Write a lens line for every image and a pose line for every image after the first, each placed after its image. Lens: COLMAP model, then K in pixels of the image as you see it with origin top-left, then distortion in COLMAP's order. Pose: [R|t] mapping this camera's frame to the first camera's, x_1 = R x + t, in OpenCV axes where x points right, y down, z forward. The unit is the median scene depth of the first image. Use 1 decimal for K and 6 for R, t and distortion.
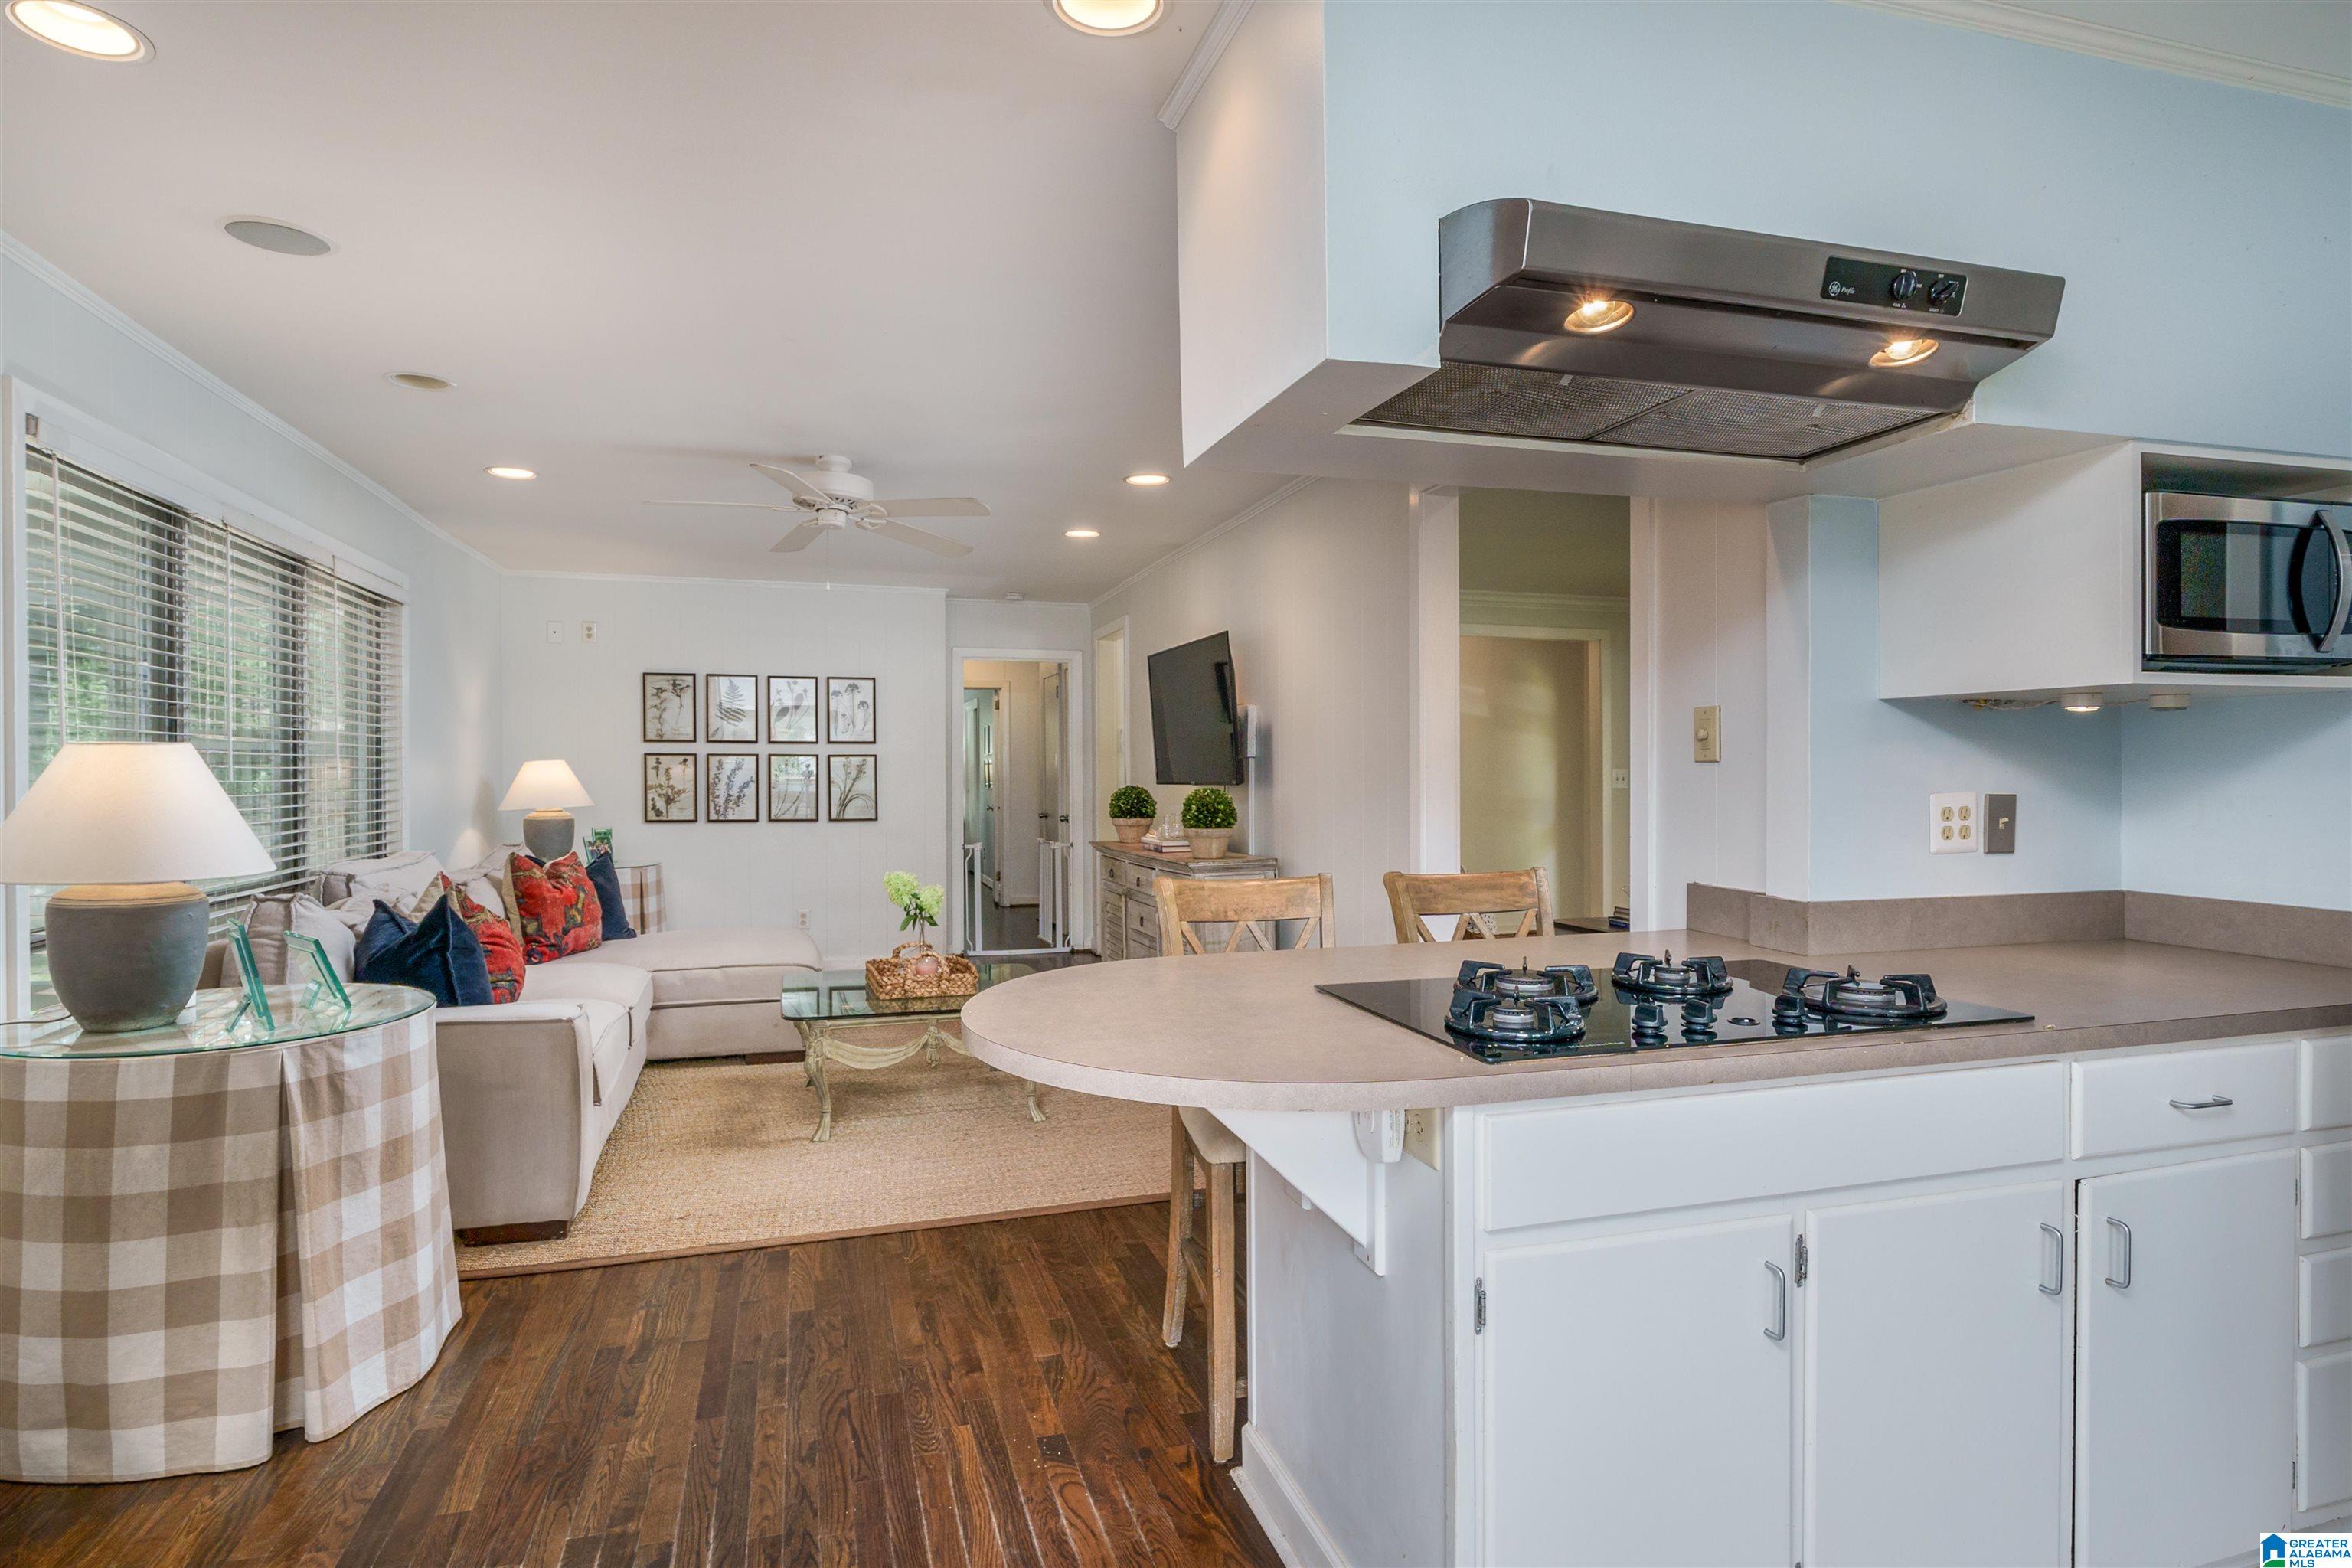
lens RADIAL K [[1253.1, 0, 1176.0], [0, 1253.1, 784.0], [0, 0, 1]] dist [-0.002979, -0.000385]
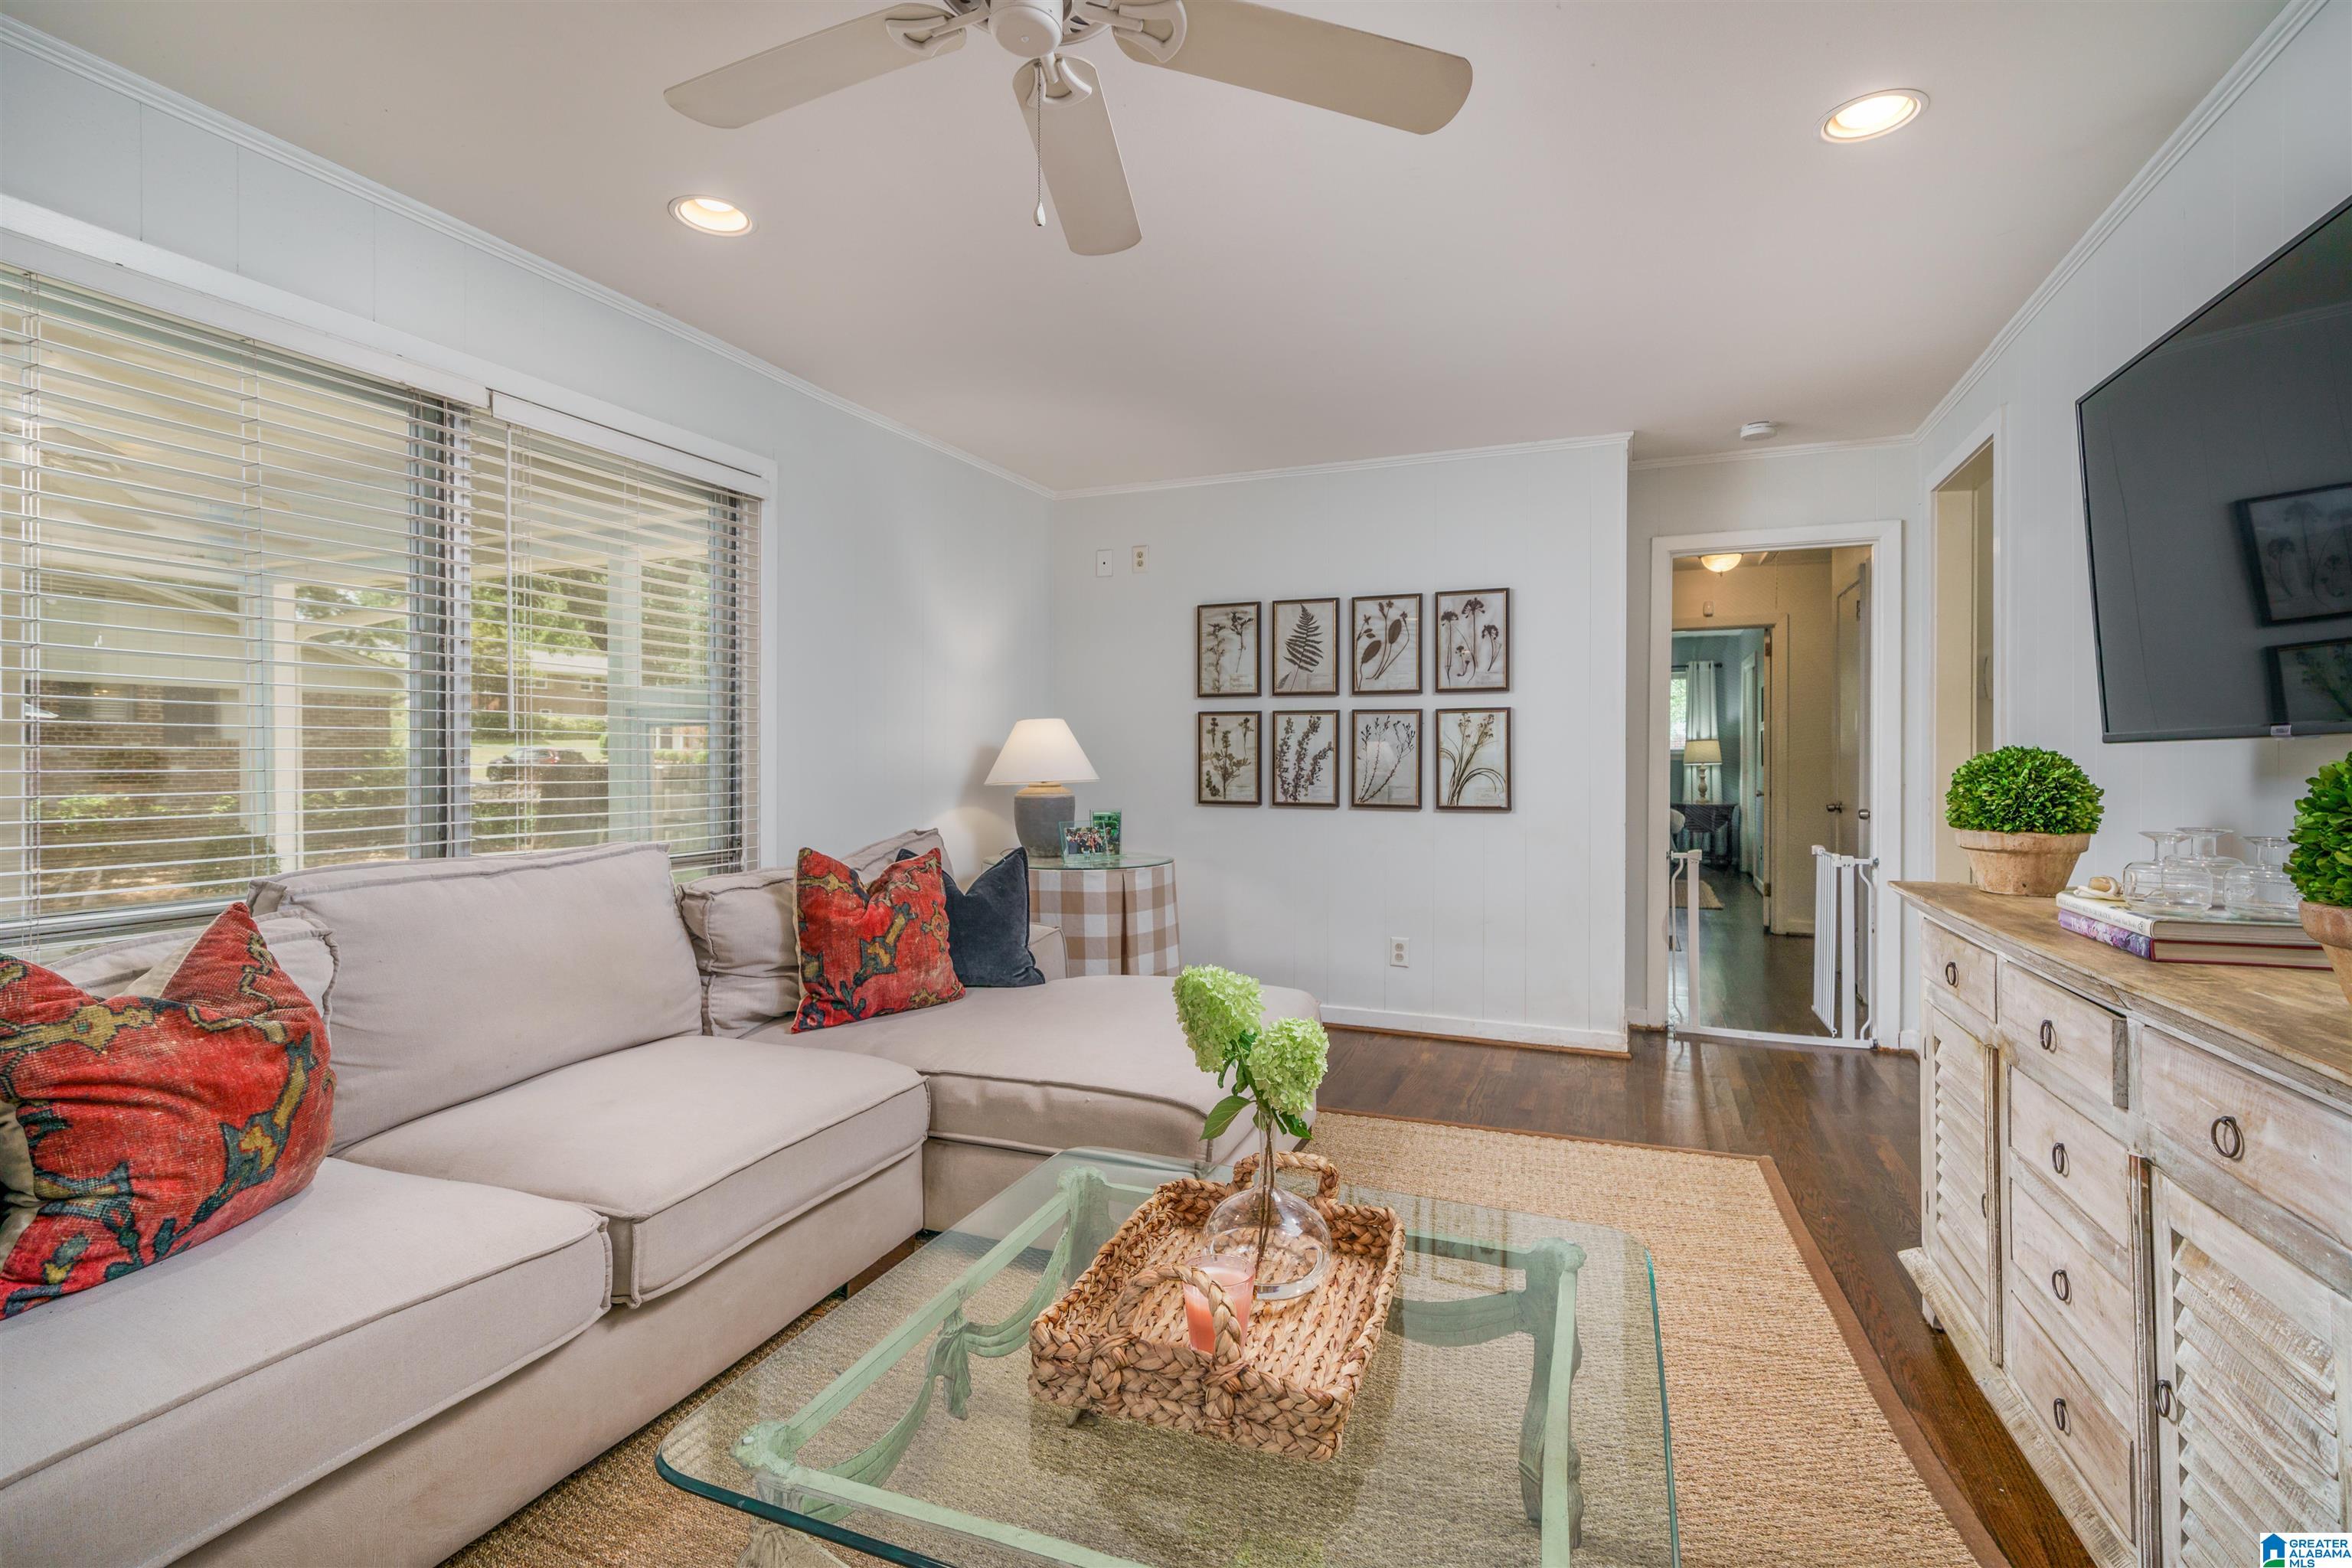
lens RADIAL K [[1084.8, 0, 1173.6], [0, 1084.8, 769.4], [0, 0, 1]] dist [0.001483, 0.000216]
pose [[0.772611, 0.008397, -0.634825, -0.019636], [-0.006844, 0.999965, 0.004898, 0.006997], [0.634843, 0.000561, 0.772641, 0.483887]]
